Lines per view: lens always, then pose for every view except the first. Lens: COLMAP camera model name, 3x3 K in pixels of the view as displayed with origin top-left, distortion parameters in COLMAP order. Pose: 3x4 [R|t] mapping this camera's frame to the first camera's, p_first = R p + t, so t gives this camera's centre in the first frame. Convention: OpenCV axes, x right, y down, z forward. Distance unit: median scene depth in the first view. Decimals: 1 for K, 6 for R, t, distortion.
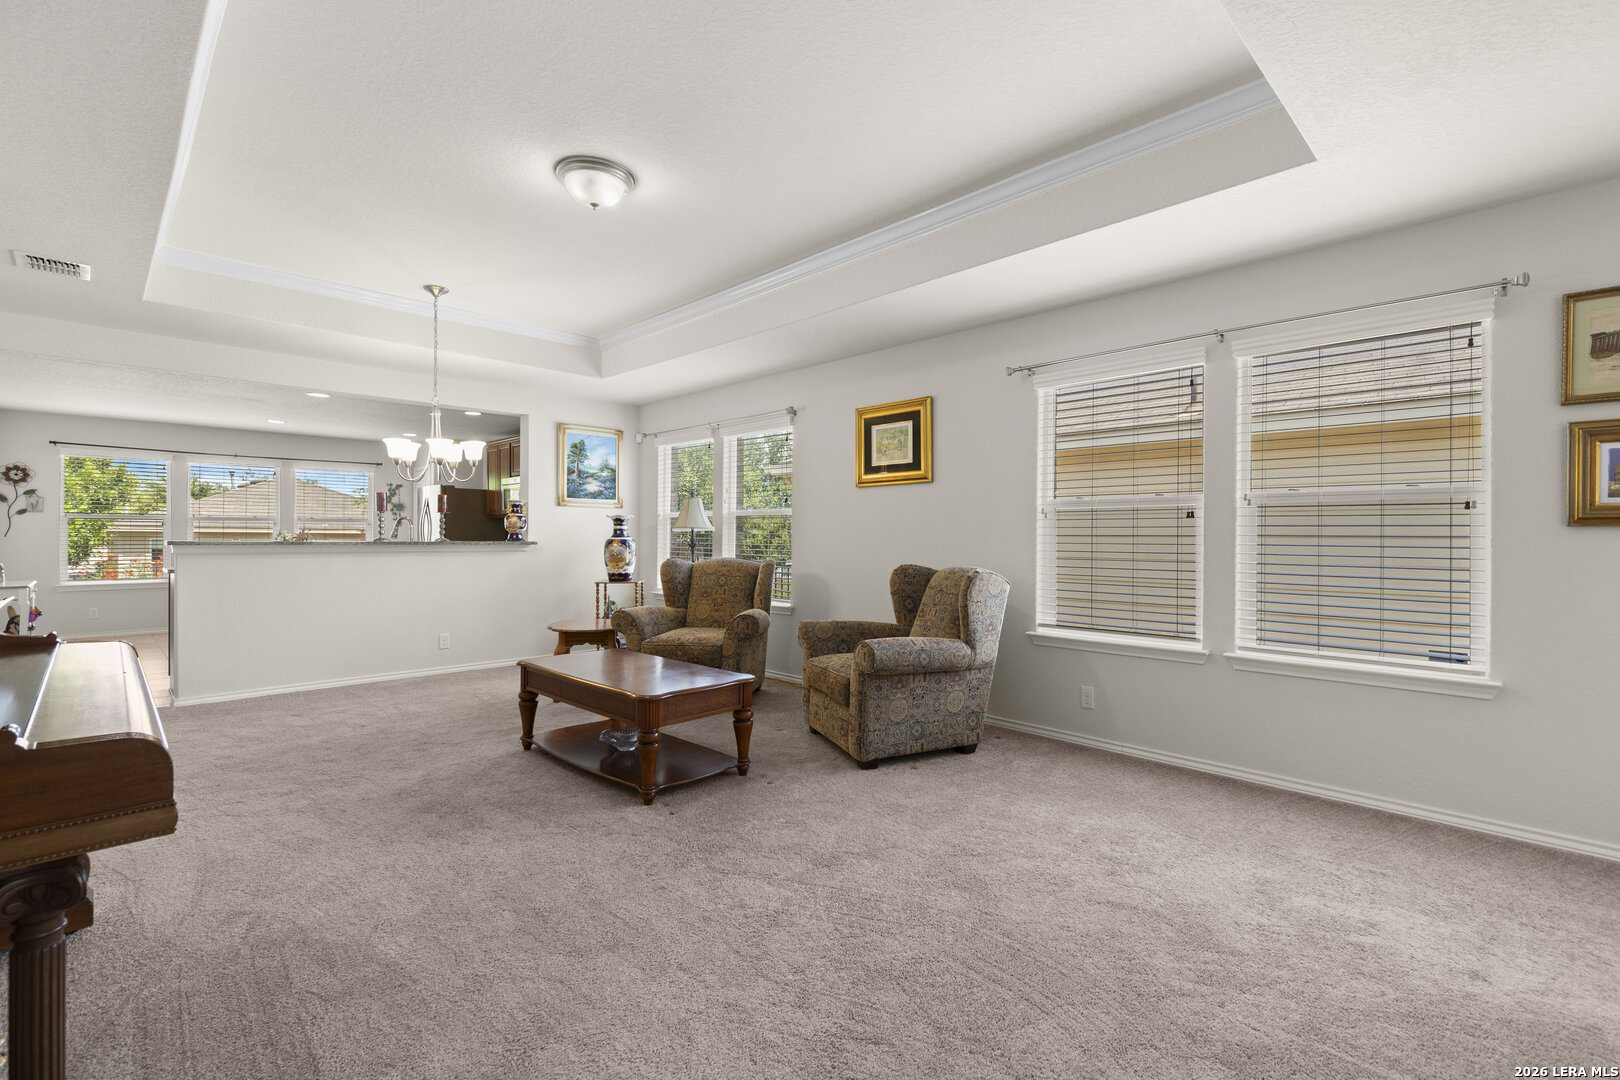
lens RADIAL K [[728.8, 0, 817.4], [0, 728.8, 536.1], [0, 0, 1]] dist [0.010094, -0.000450]
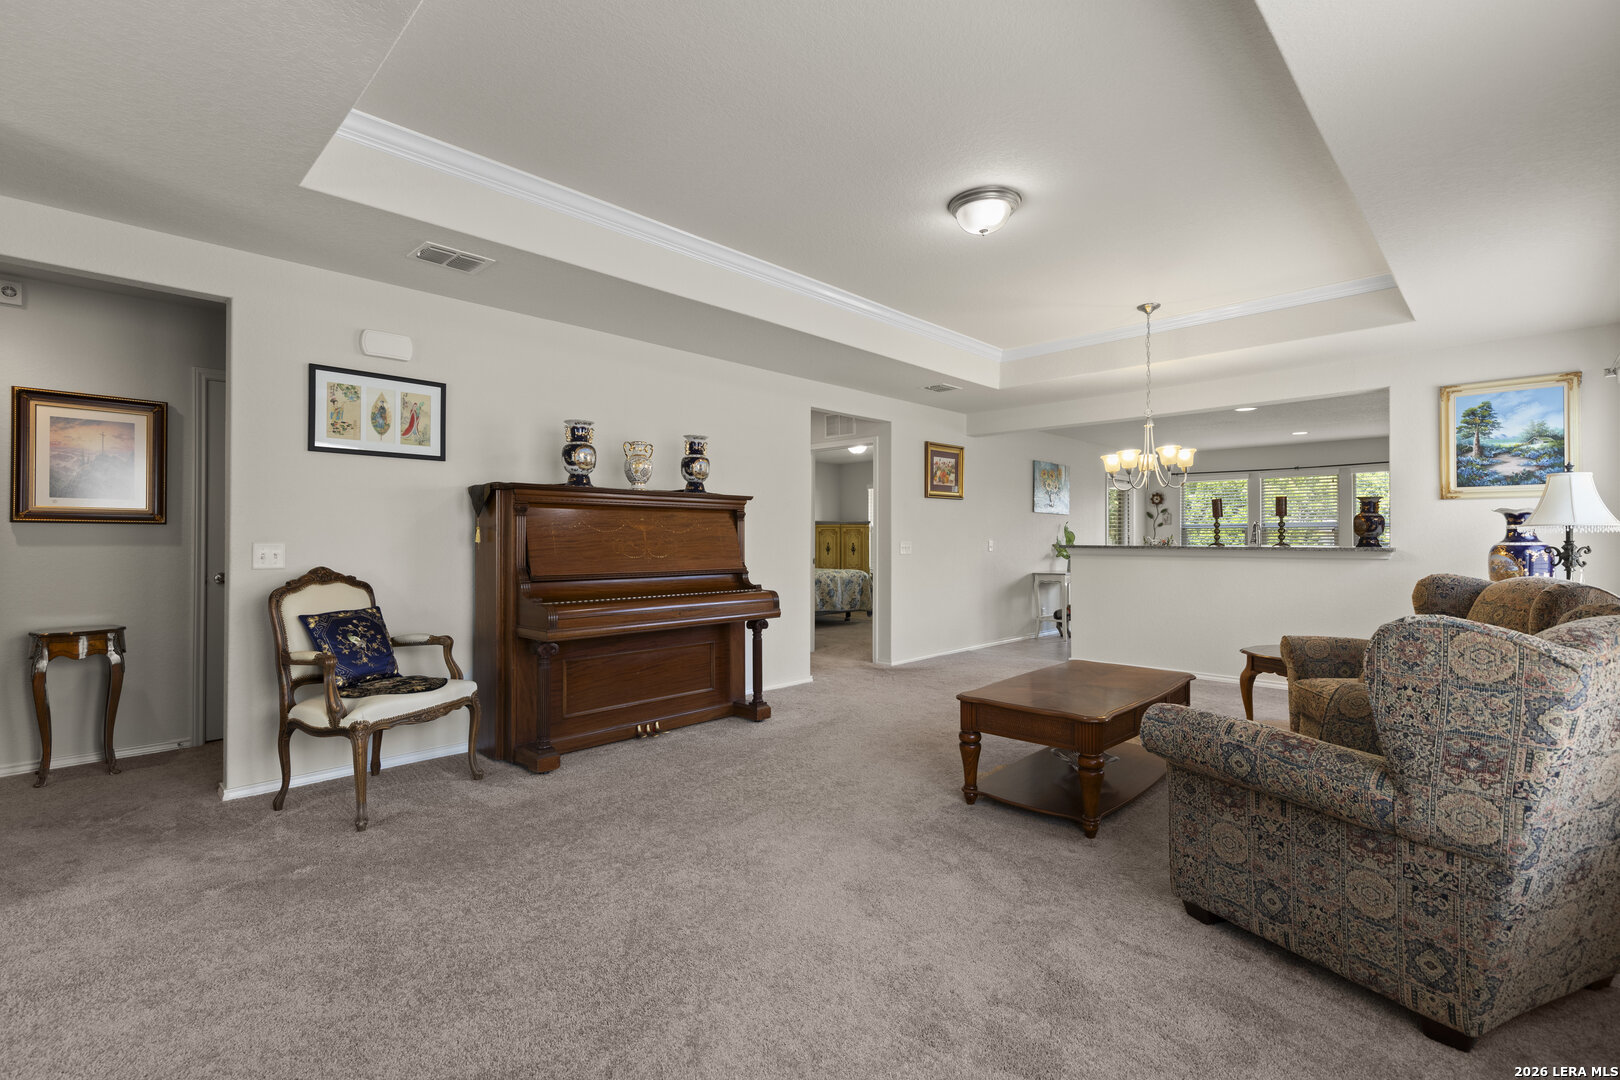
lens RADIAL K [[728.8, 0, 817.4], [0, 728.8, 536.1], [0, 0, 1]] dist [0.010094, -0.000450]
pose [[0.017770, -0.009451, -0.999797, 0.372822], [0.001338, 0.999955, -0.009429, 0.001269], [0.999841, -0.001170, 0.017782, 0.363195]]
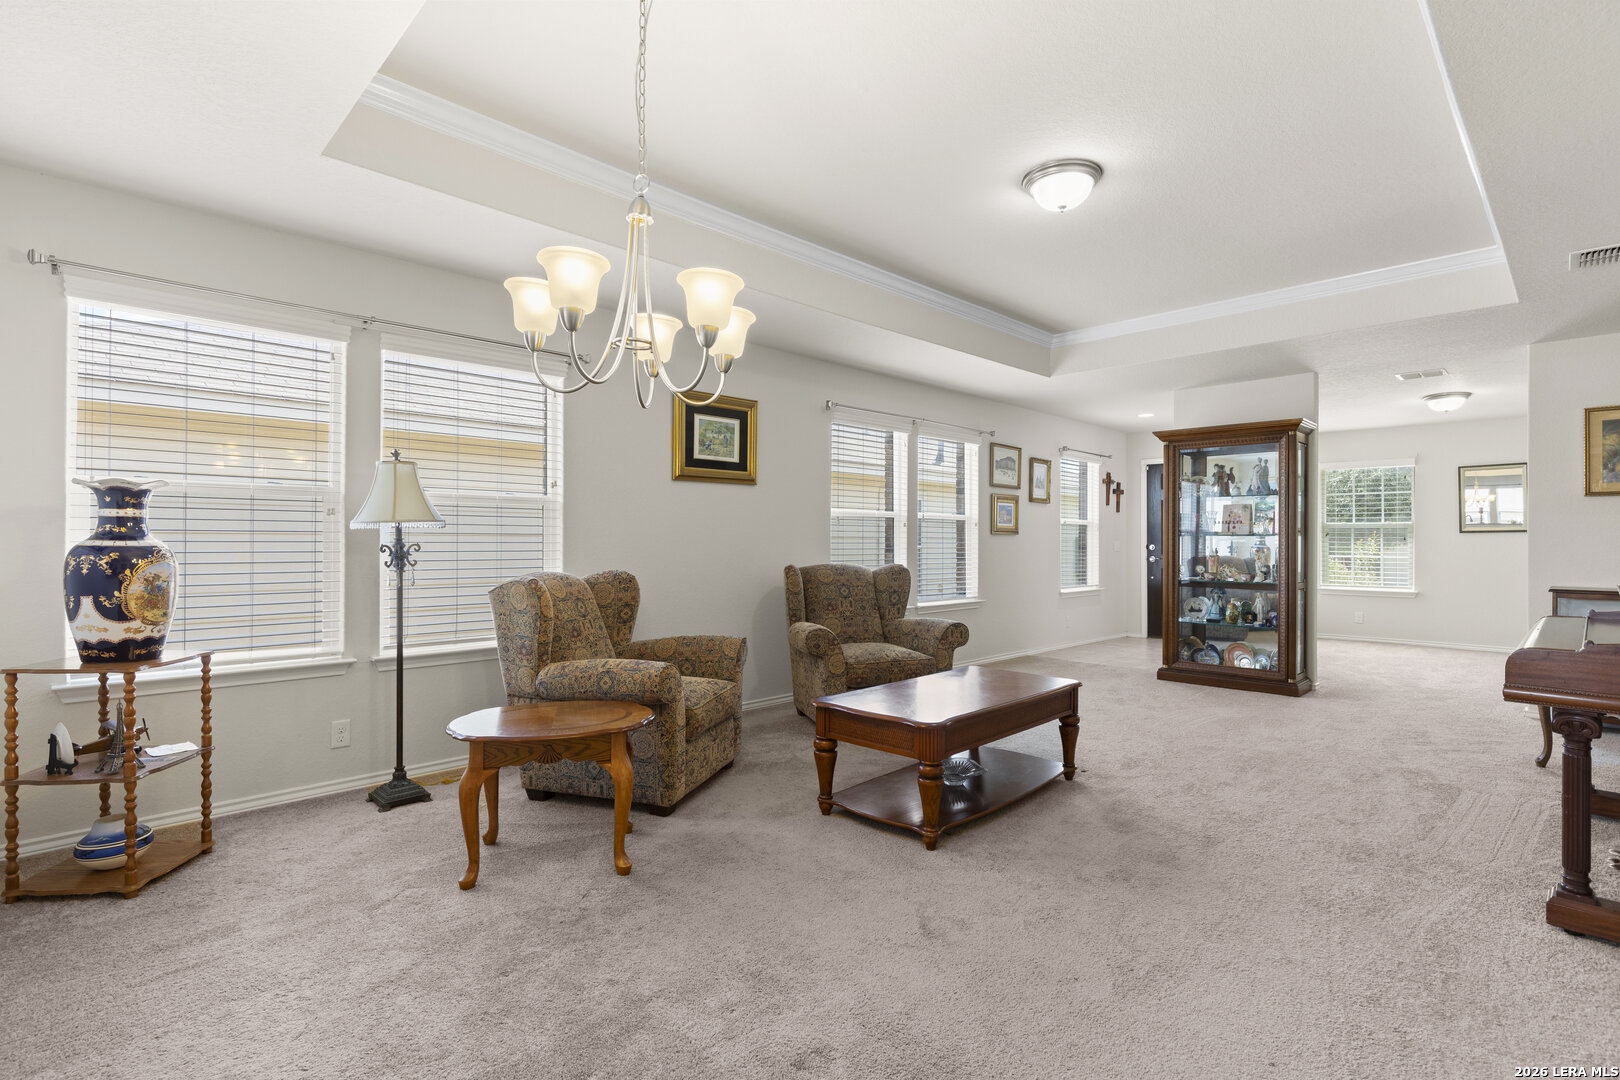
lens RADIAL K [[752.9, 0, 803.7], [0, 752.9, 520.7], [0, 0, 1]] dist [0.013100, -0.000002]
pose [[0.018356, 0.018106, 0.999668, -0.640235], [-0.008109, 0.999806, -0.017960, -0.004290], [-0.999799, -0.007777, 0.018499, 0.653694]]
